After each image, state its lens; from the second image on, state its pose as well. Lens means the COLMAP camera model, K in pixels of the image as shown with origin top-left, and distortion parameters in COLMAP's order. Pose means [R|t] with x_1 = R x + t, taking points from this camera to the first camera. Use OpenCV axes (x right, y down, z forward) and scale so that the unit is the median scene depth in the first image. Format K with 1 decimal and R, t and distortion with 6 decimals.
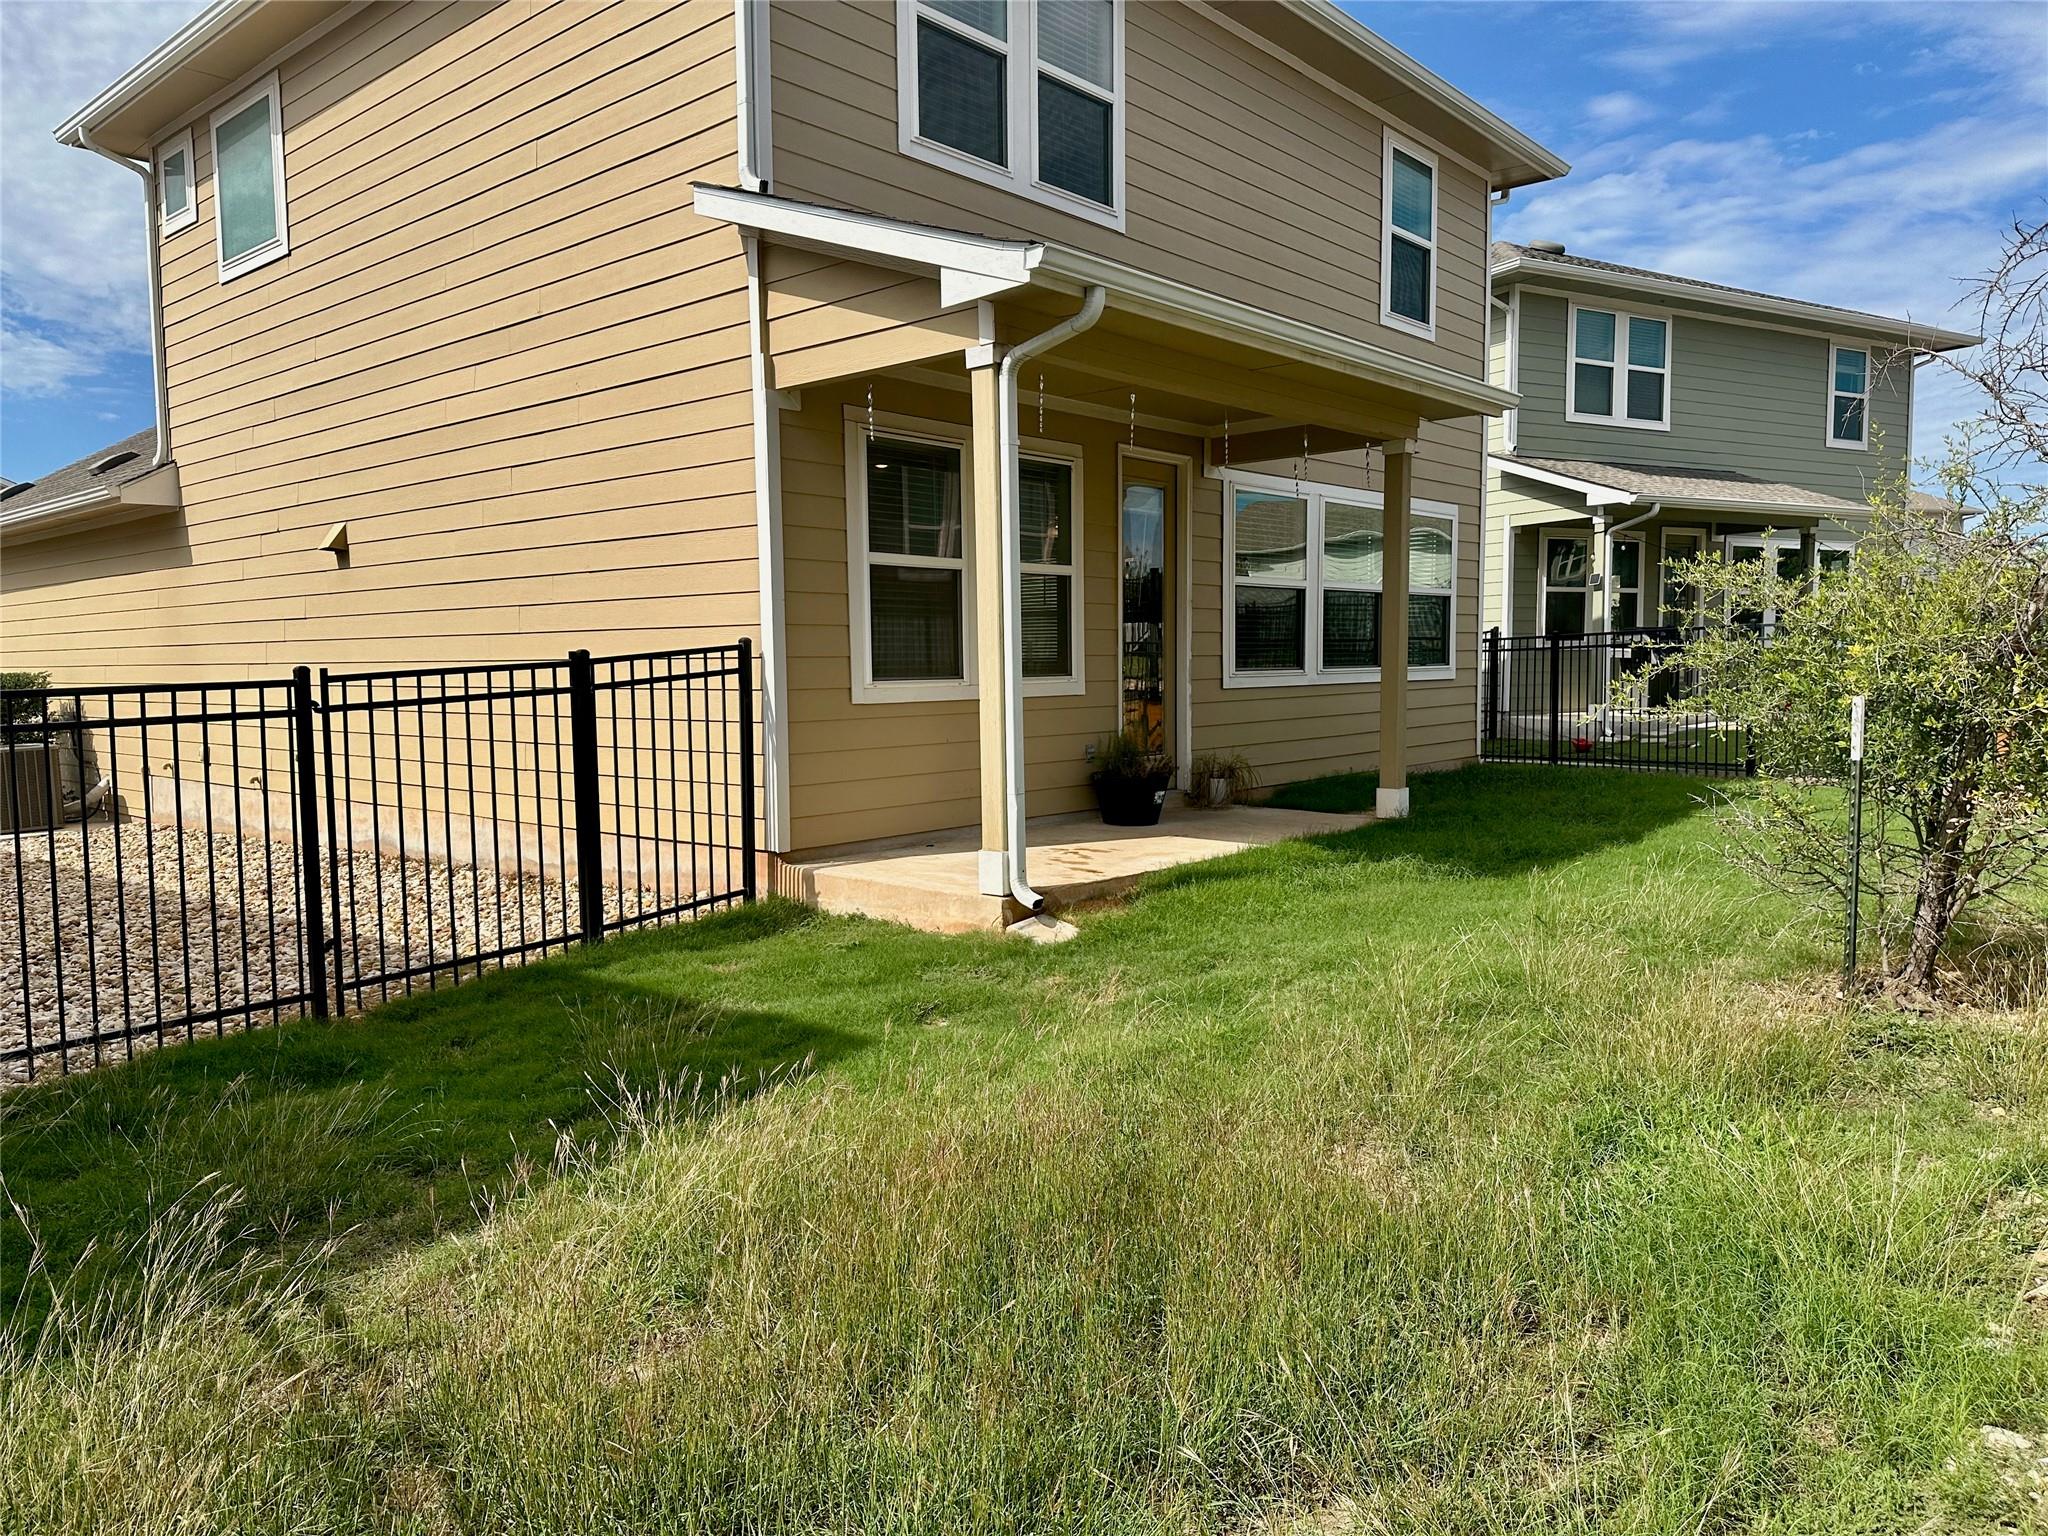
lens RADIAL K [[1455.5, 0, 1010.0], [0, 1455.5, 766.5], [0, 0, 1]] dist [0.044226, -0.037203]
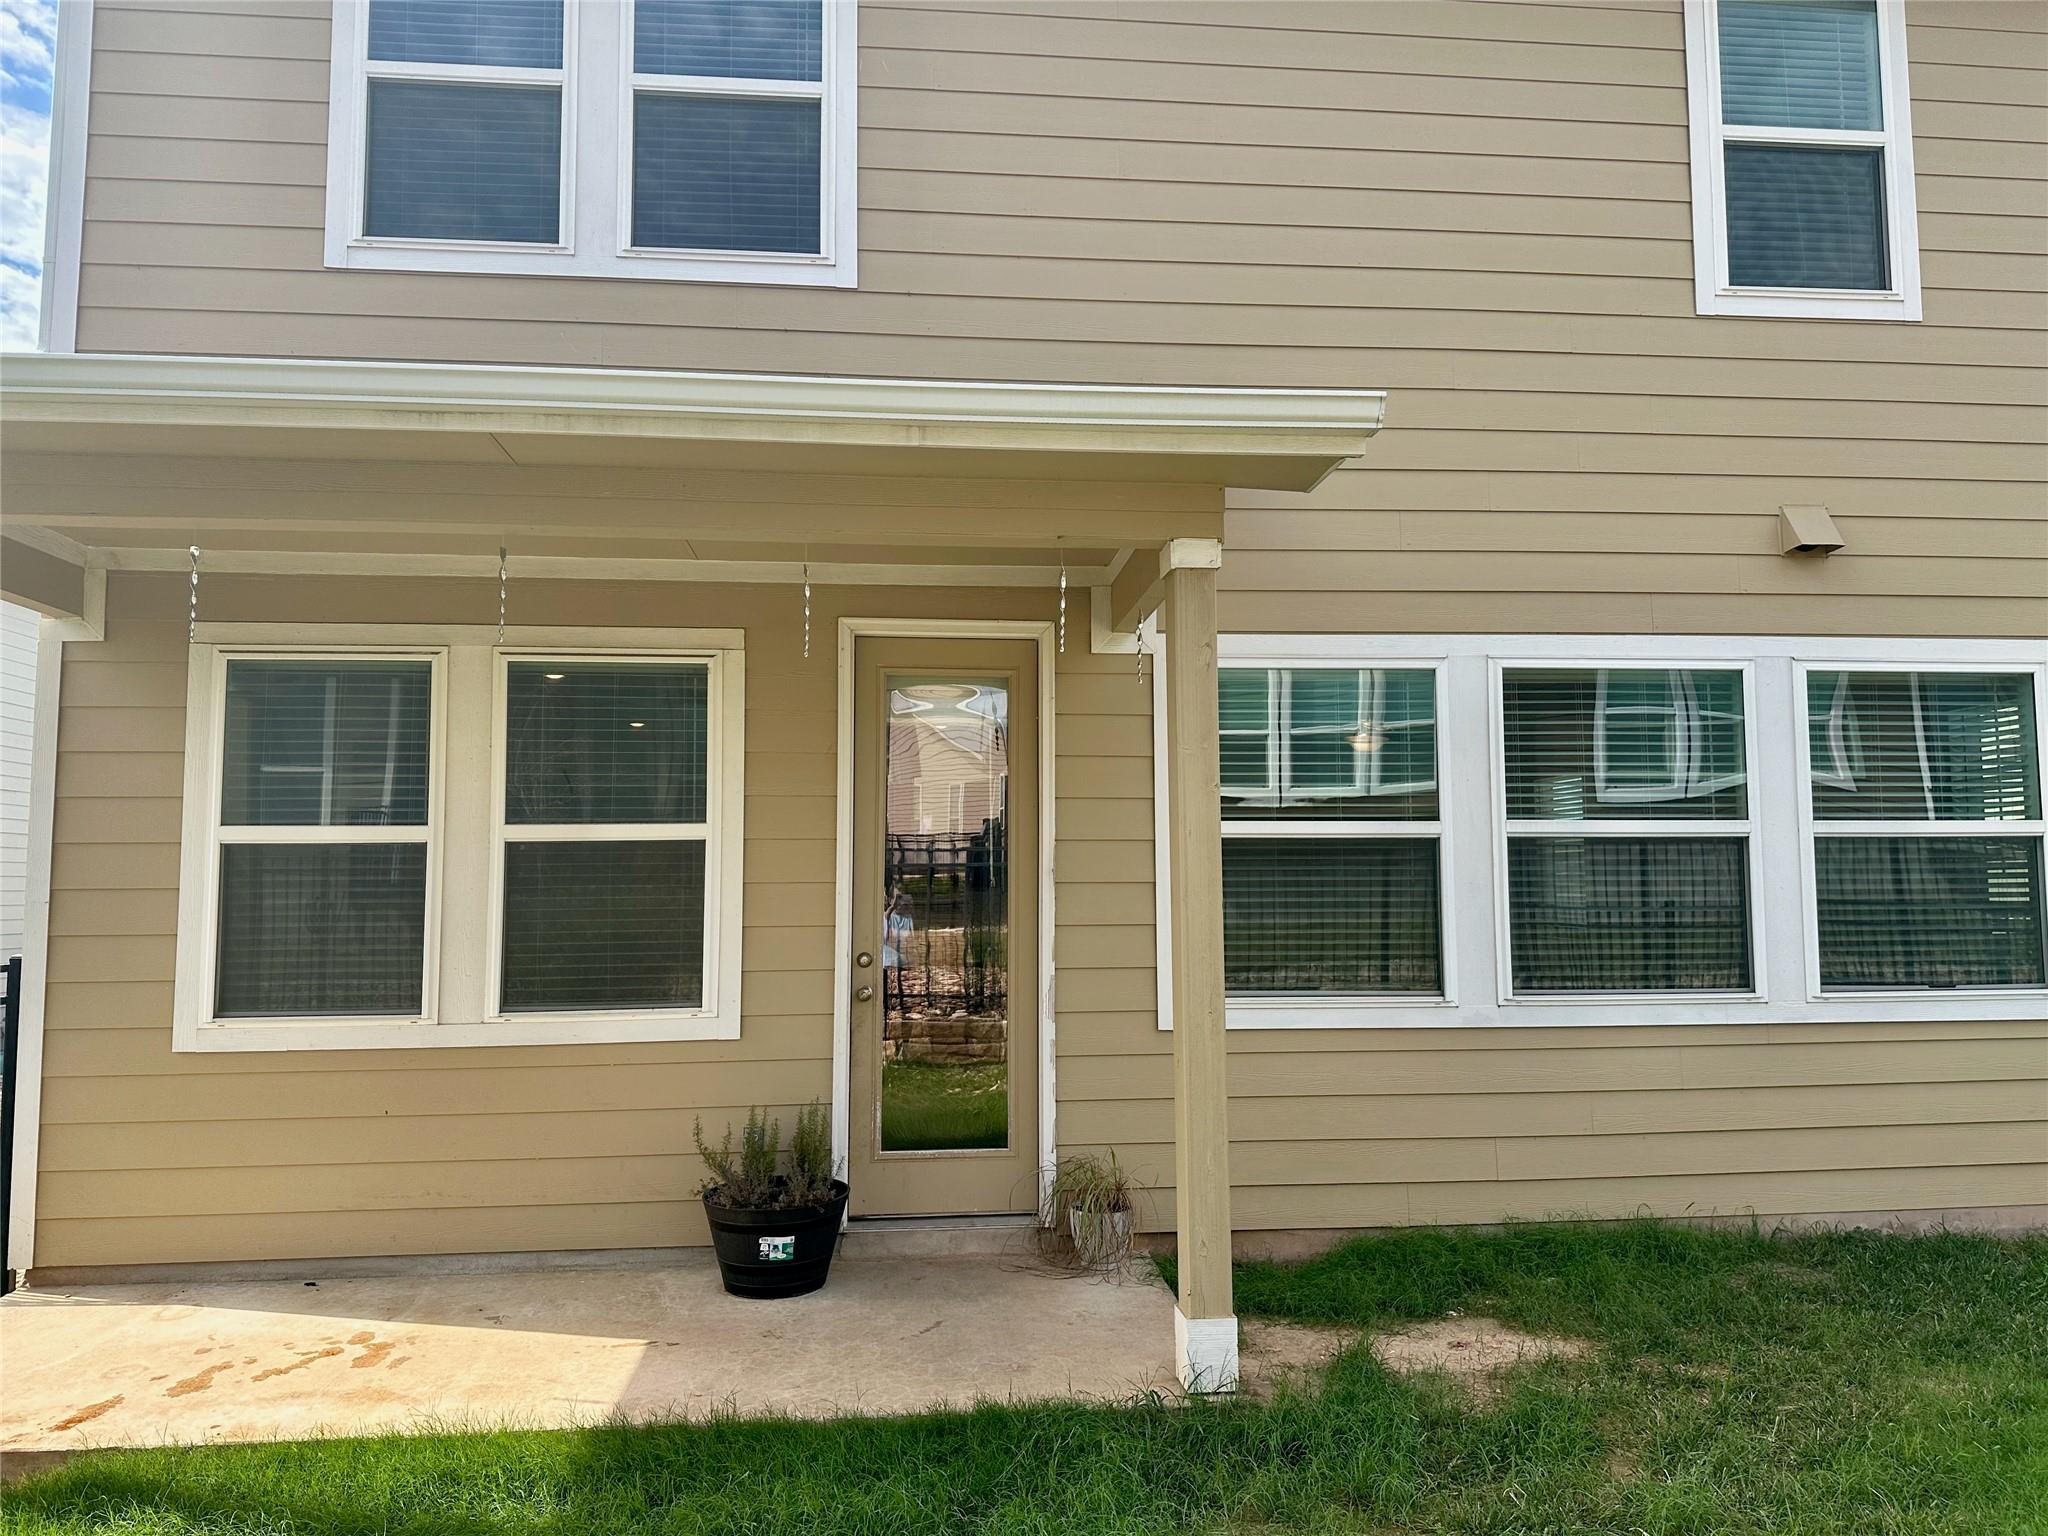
lens RADIAL K [[1455.5, 0, 1129.2], [0, 1455.5, 820.7], [0, 0, 1]] dist [0.044226, -0.037203]
pose [[0.723774, -0.067047, -0.686772, 0.540398], [-0.045854, 0.988395, -0.144818, -0.055340], [0.688512, 0.136307, 0.712300, 0.637238]]
